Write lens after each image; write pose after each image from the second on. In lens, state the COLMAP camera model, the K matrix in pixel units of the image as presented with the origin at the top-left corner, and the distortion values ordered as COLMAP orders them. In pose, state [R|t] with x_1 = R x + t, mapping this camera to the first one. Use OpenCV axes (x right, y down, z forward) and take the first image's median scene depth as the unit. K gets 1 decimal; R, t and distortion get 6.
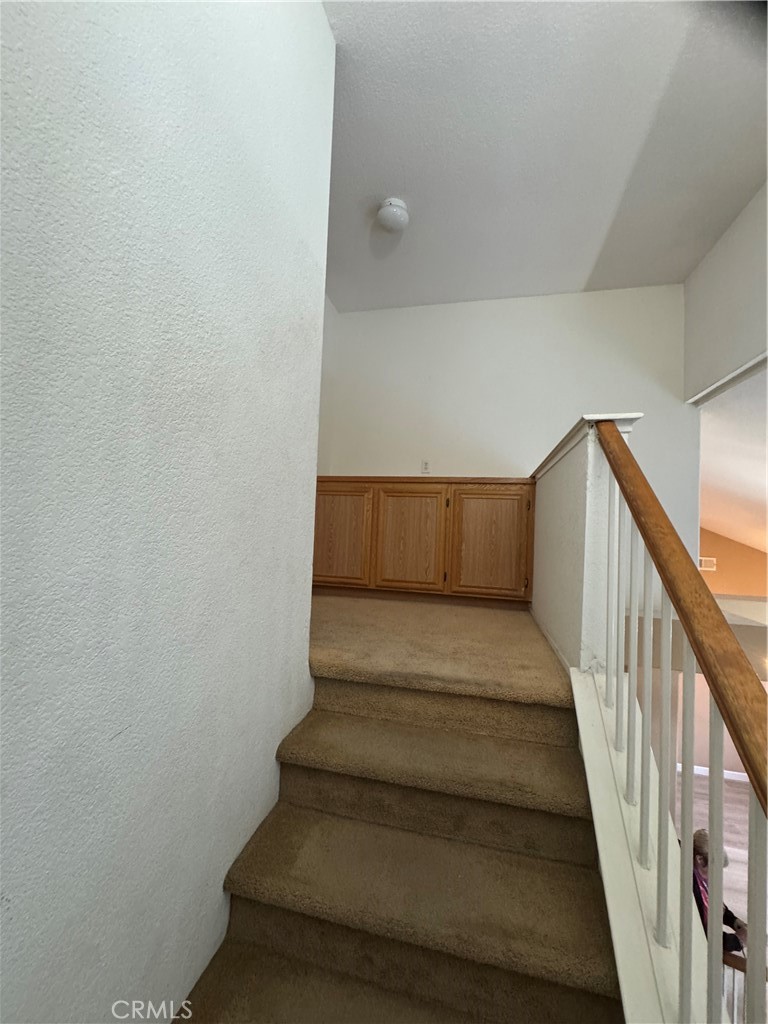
lens RADIAL K [[409.1, 0, 385.2], [0, 409.1, 512.2], [0, 0, 1]] dist [-0.004167, 0.000759]
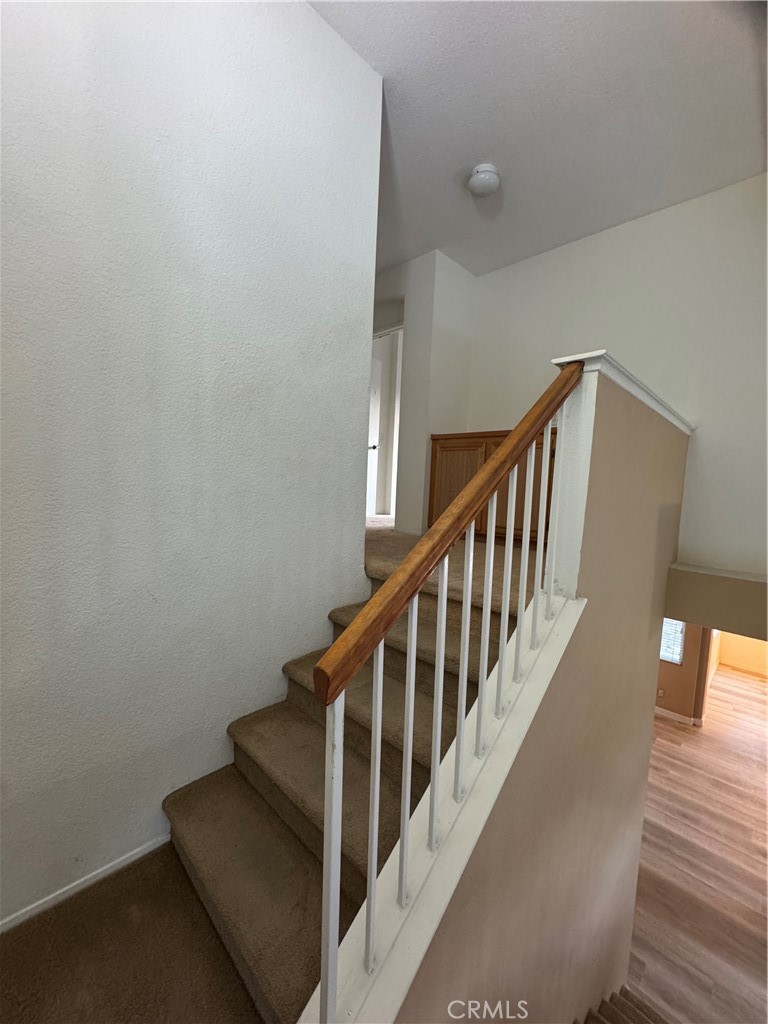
lens RADIAL K [[409.1, 0, 387.3], [0, 409.1, 513.6], [0, 0, 1]] dist [-0.004167, 0.000759]
pose [[0.851190, 0.041921, -0.523181, 0.596812], [0.006081, 0.995951, 0.089695, 0.056551], [0.524823, -0.079529, 0.847488, -0.144816]]
